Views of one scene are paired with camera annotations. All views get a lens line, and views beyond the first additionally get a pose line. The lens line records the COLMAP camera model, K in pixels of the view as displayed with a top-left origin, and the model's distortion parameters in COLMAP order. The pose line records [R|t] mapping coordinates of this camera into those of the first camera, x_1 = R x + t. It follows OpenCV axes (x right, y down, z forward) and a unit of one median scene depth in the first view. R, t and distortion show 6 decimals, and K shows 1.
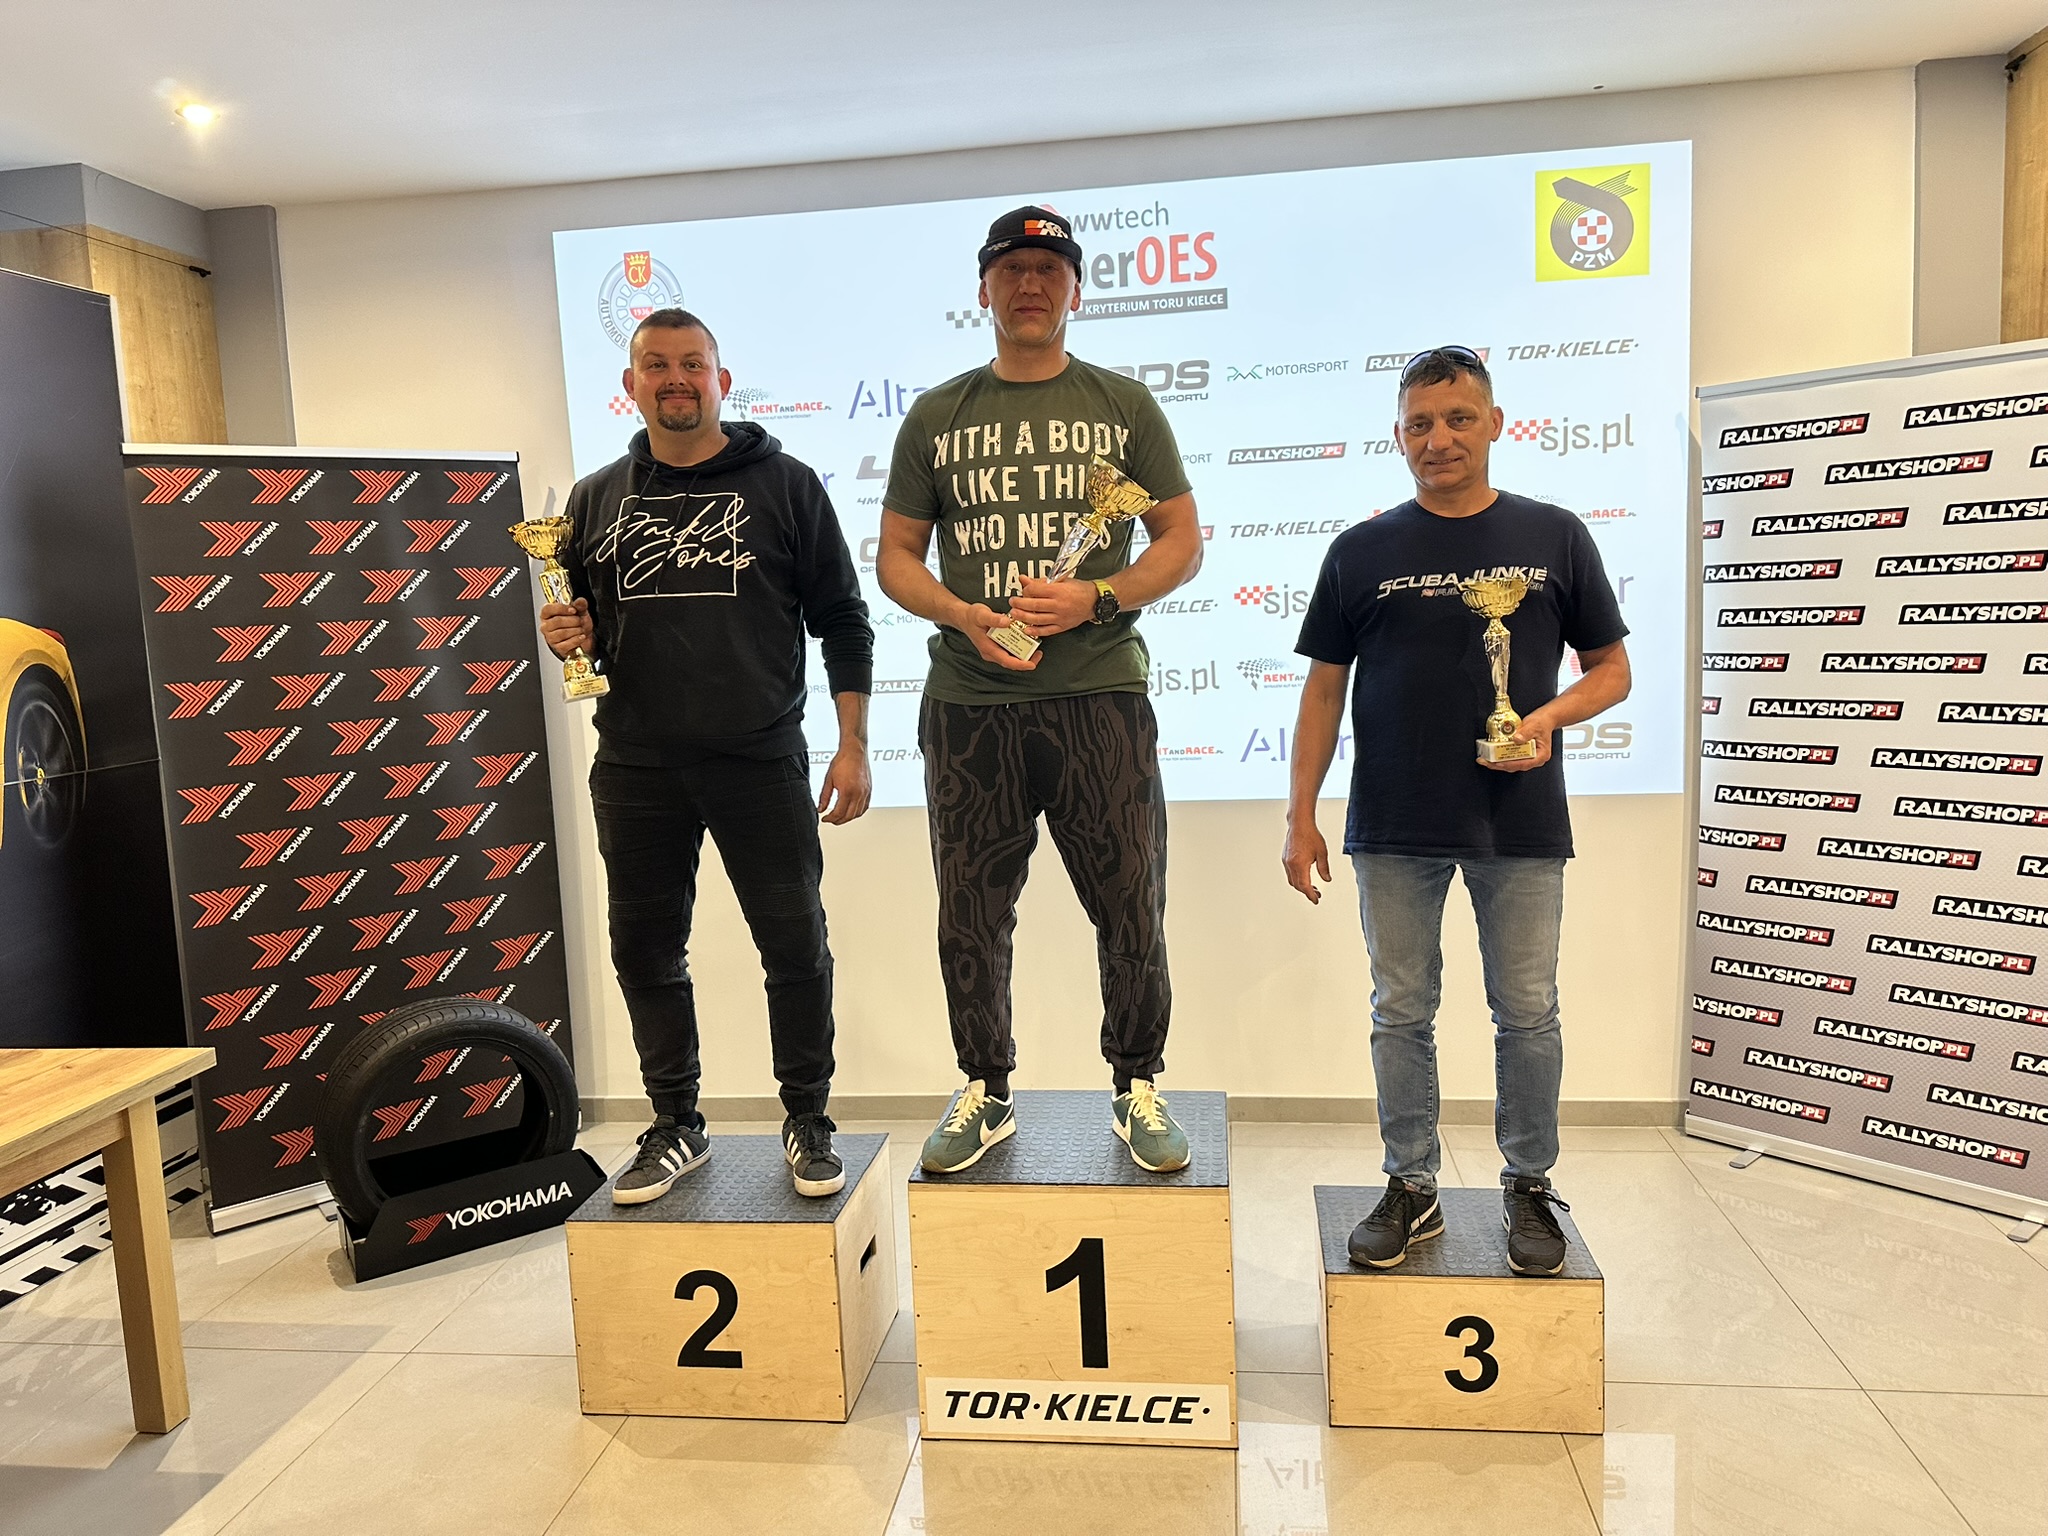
lens RADIAL K [[1422.7, 0, 1035.2], [0, 1422.7, 760.2], [0, 0, 1]] dist [0.011916, -0.025617]
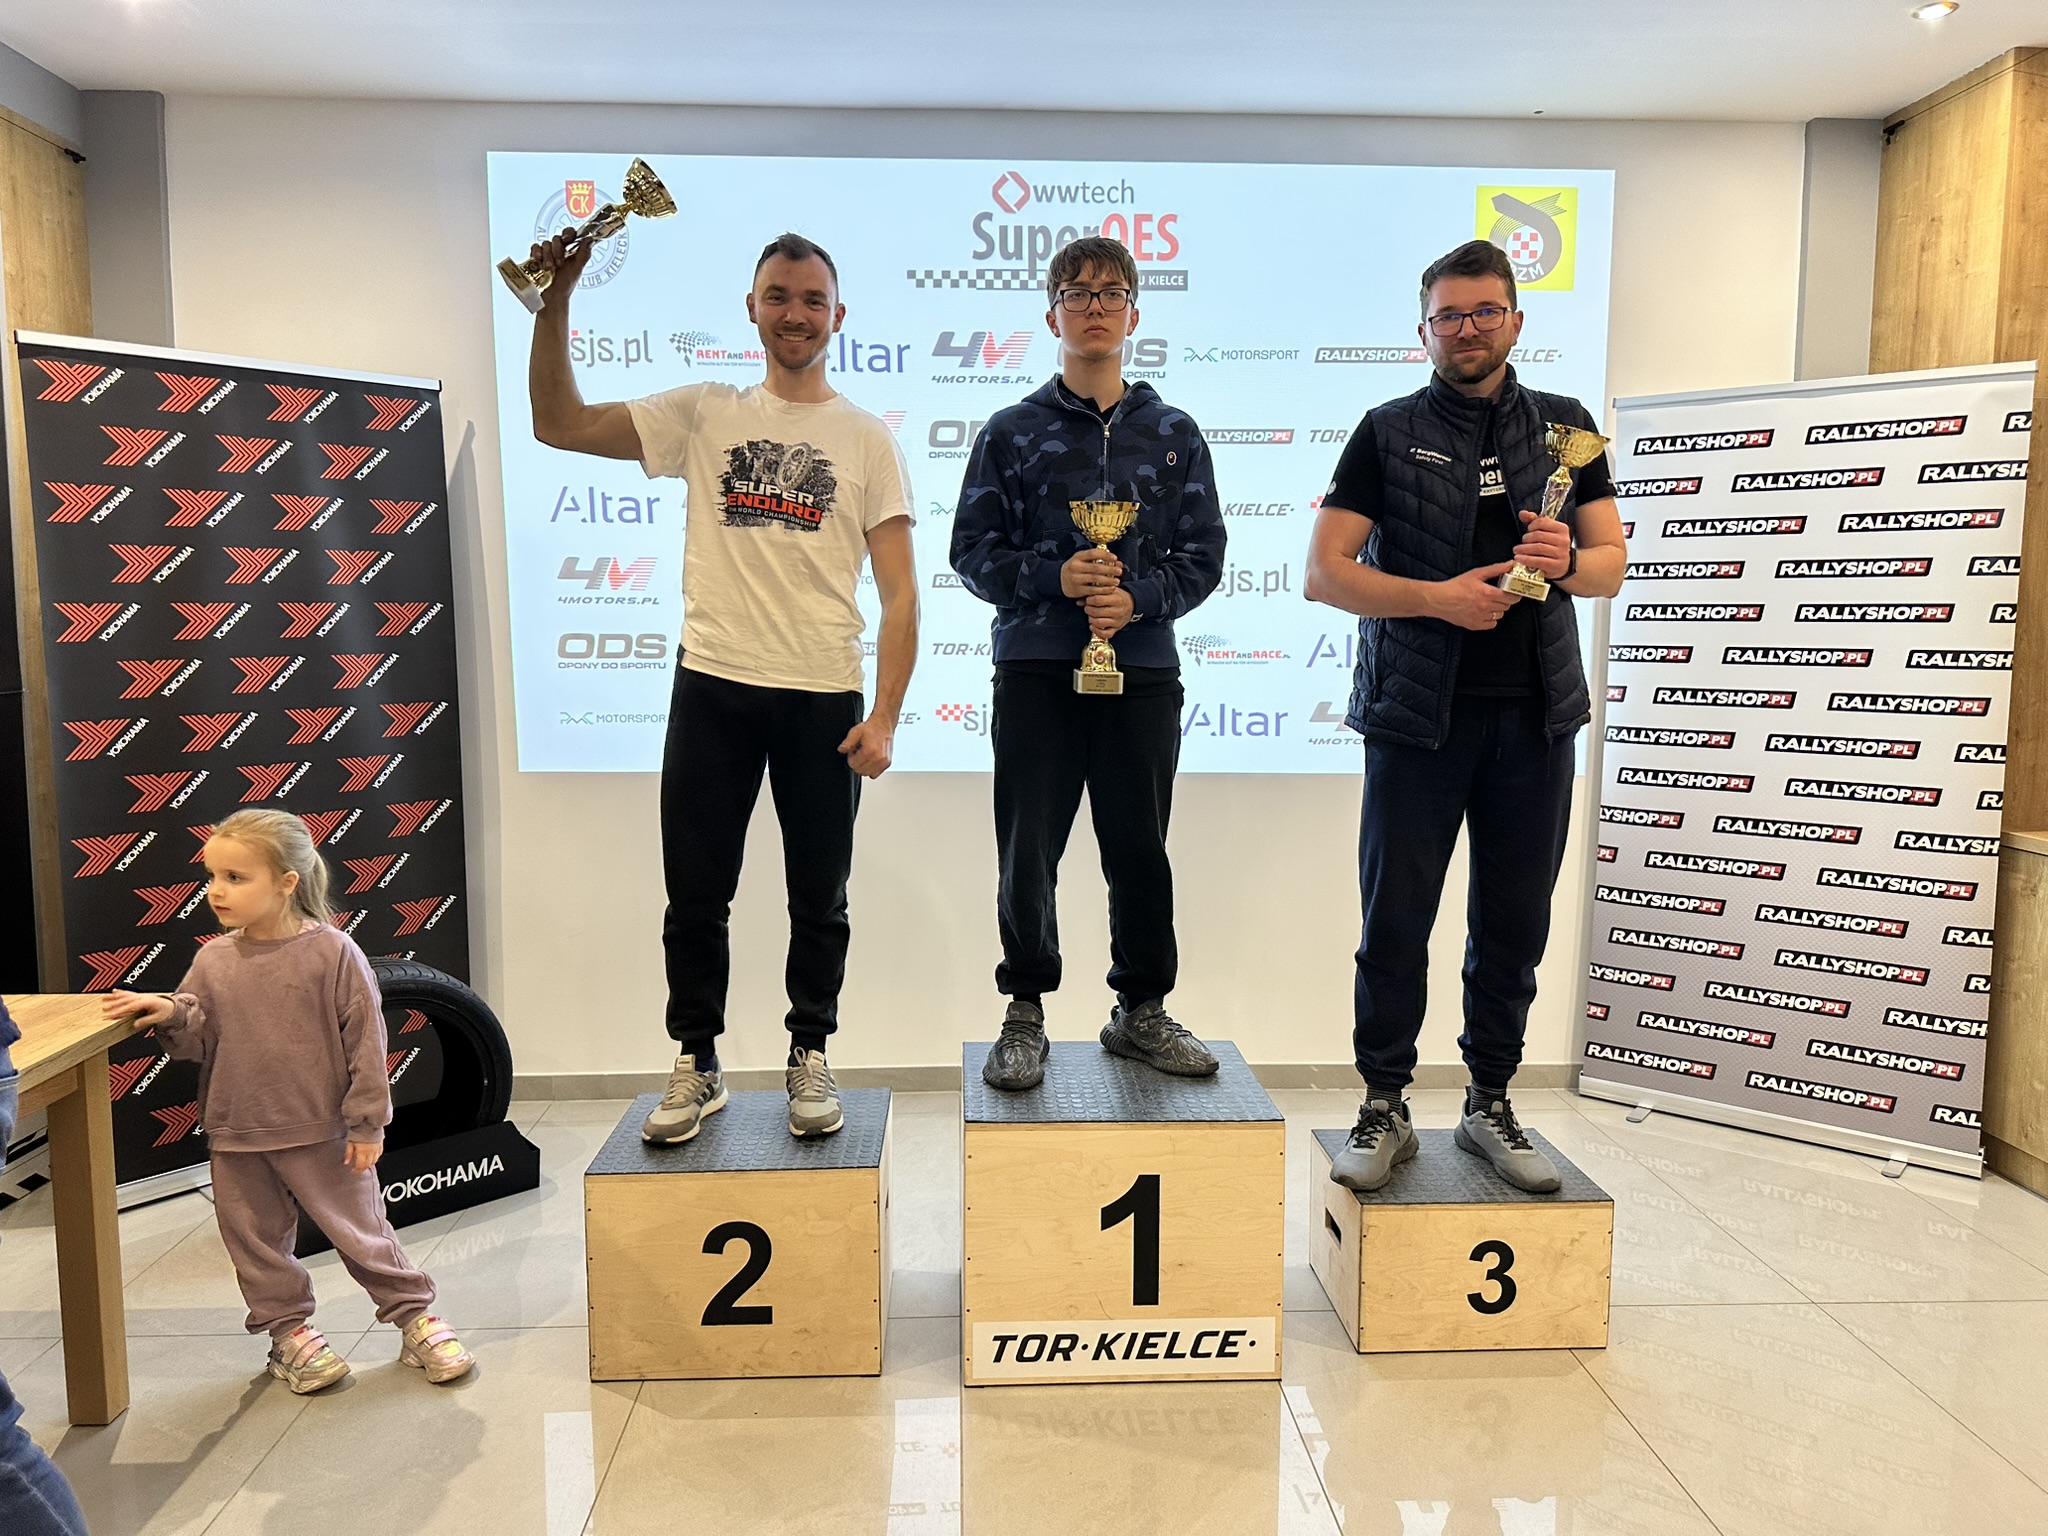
lens RADIAL K [[1422.7, 0, 1015.1], [0, 1422.7, 766.3], [0, 0, 1]] dist [0.011916, -0.025617]
pose [[0.984754, 0.028046, 0.171679, -0.160533], [-0.026361, 0.999579, -0.012086, 0.042342], [-0.171945, 0.007376, 0.985079, 0.016210]]
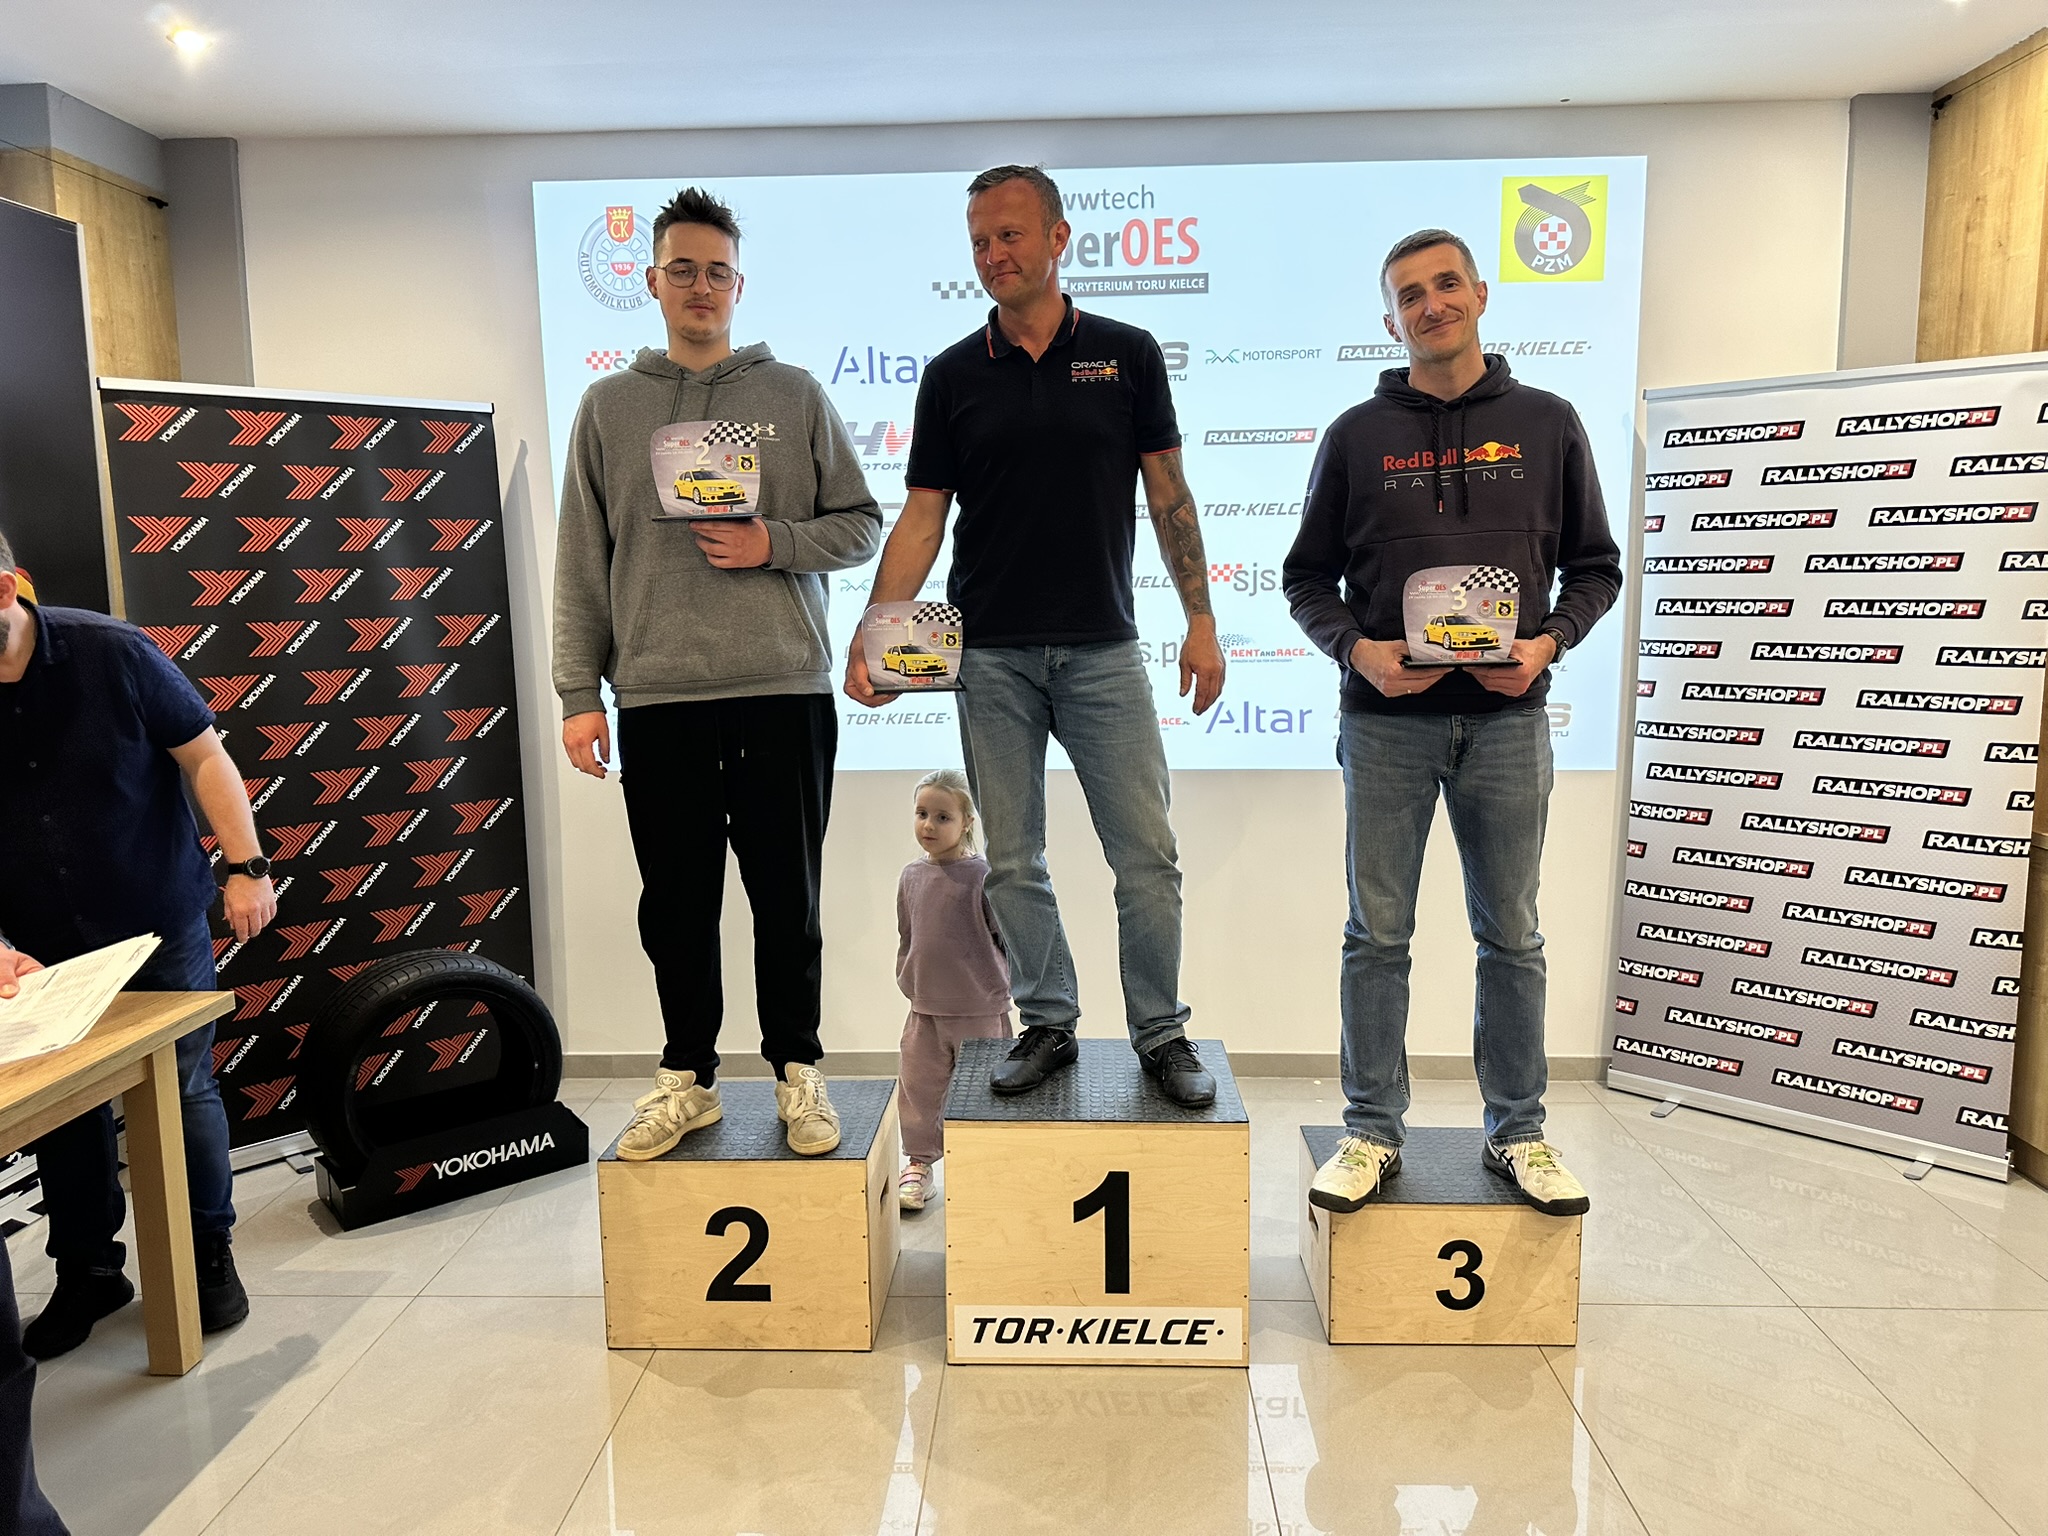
lens RADIAL K [[1422.7, 0, 1017.2], [0, 1422.7, 773.9], [0, 0, 1]] dist [0.011916, -0.025617]
pose [[0.995798, 0.019480, 0.089478, -0.093148], [-0.021549, 0.999521, 0.022208, 0.012360], [-0.089002, -0.024043, 0.995741, -0.027454]]
